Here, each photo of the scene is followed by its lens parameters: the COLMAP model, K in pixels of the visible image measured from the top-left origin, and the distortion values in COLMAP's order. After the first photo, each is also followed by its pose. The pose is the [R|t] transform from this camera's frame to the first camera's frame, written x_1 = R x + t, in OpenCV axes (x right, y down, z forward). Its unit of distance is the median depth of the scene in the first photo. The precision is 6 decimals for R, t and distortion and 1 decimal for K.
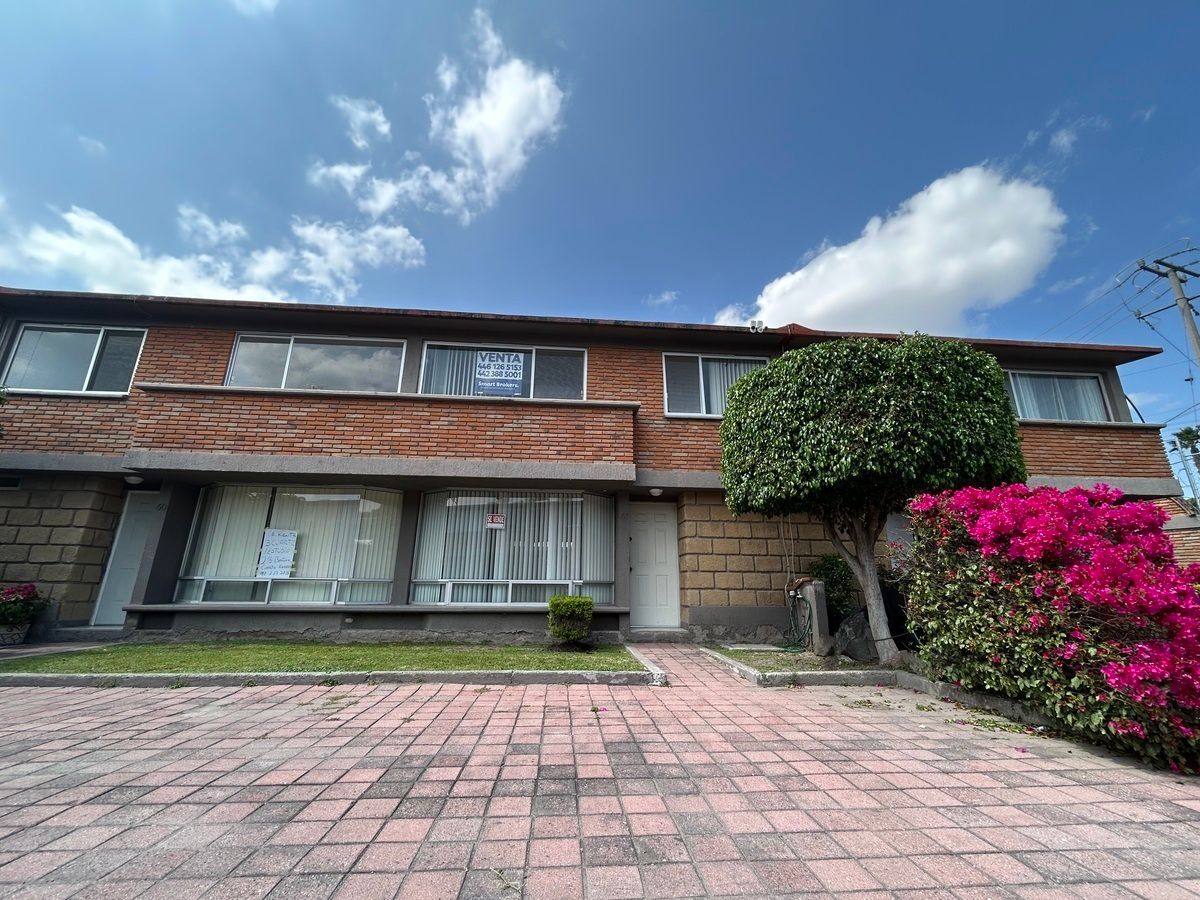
lens RADIAL K [[486.2, 0, 600.4], [0, 486.2, 448.3], [0, 0, 1]] dist [-0.001614, 0.000926]
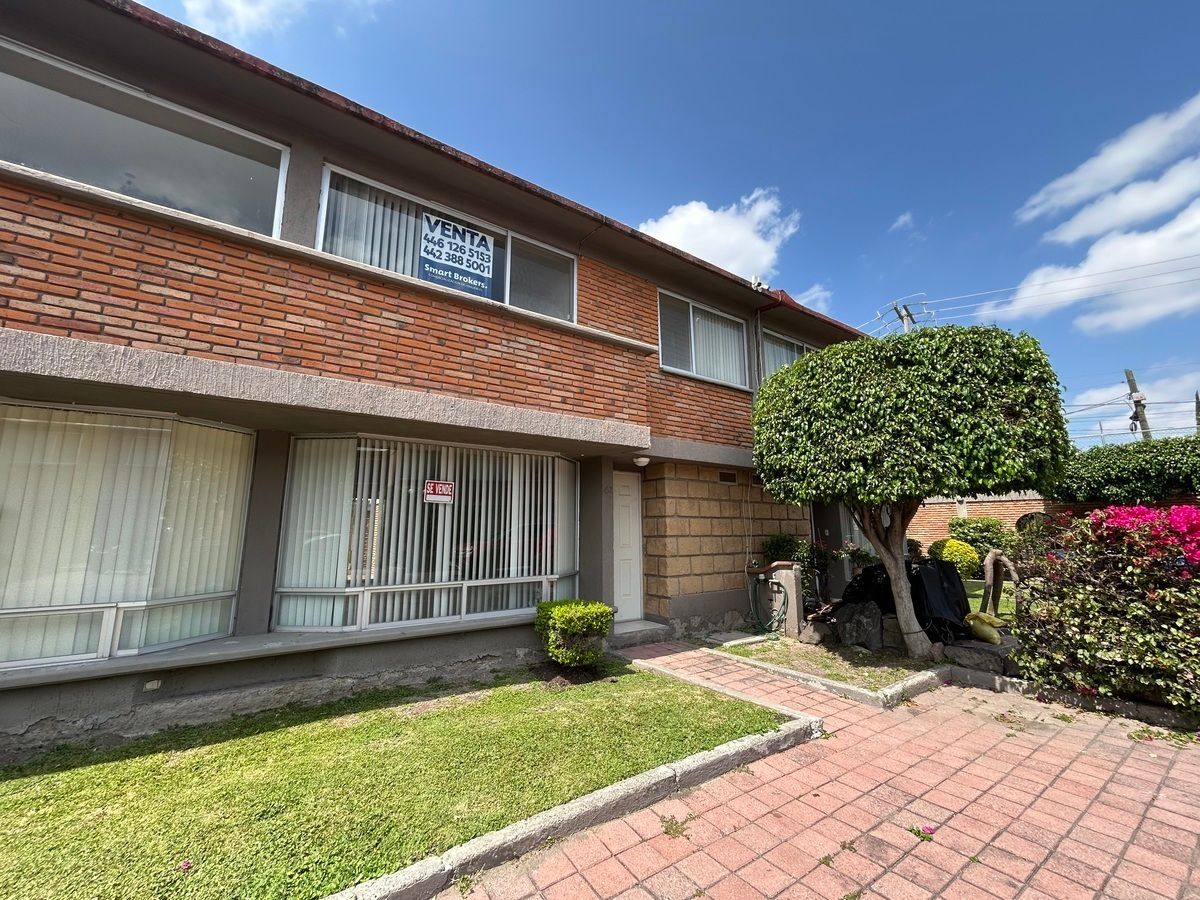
lens RADIAL K [[486.2, 0, 600.4], [0, 486.2, 448.3], [0, 0, 1]] dist [-0.001614, 0.000926]
pose [[0.860035, 0.074207, 0.504810, -0.380131], [-0.130213, 0.988528, 0.076528, 0.016906], [-0.493340, -0.131550, 0.859831, 0.367901]]
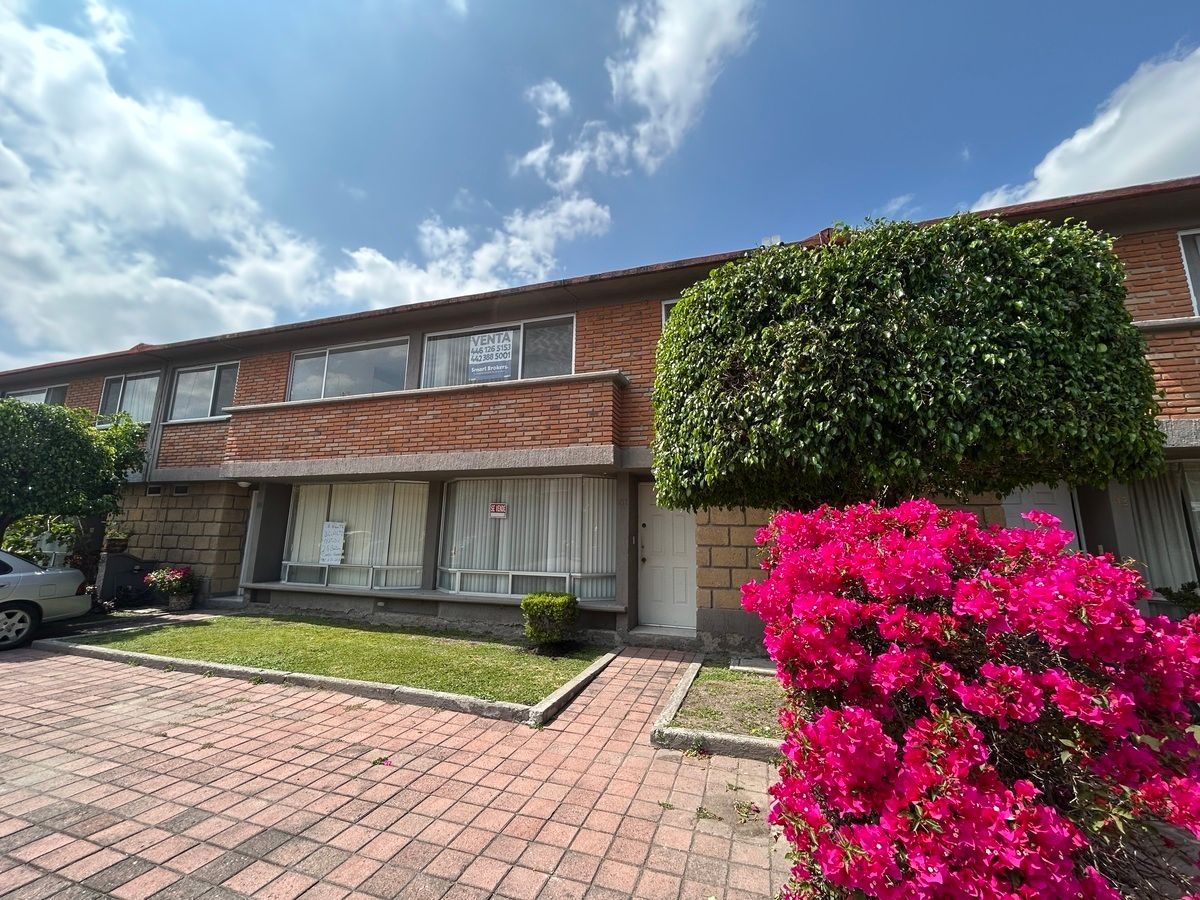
lens RADIAL K [[486.2, 0, 600.4], [0, 486.2, 448.3], [0, 0, 1]] dist [-0.001614, 0.000926]
pose [[0.920705, -0.065524, -0.384720, 0.375648], [0.101486, 0.992088, 0.073906, -0.026221], [0.376833, -0.107089, 0.920070, 0.203944]]
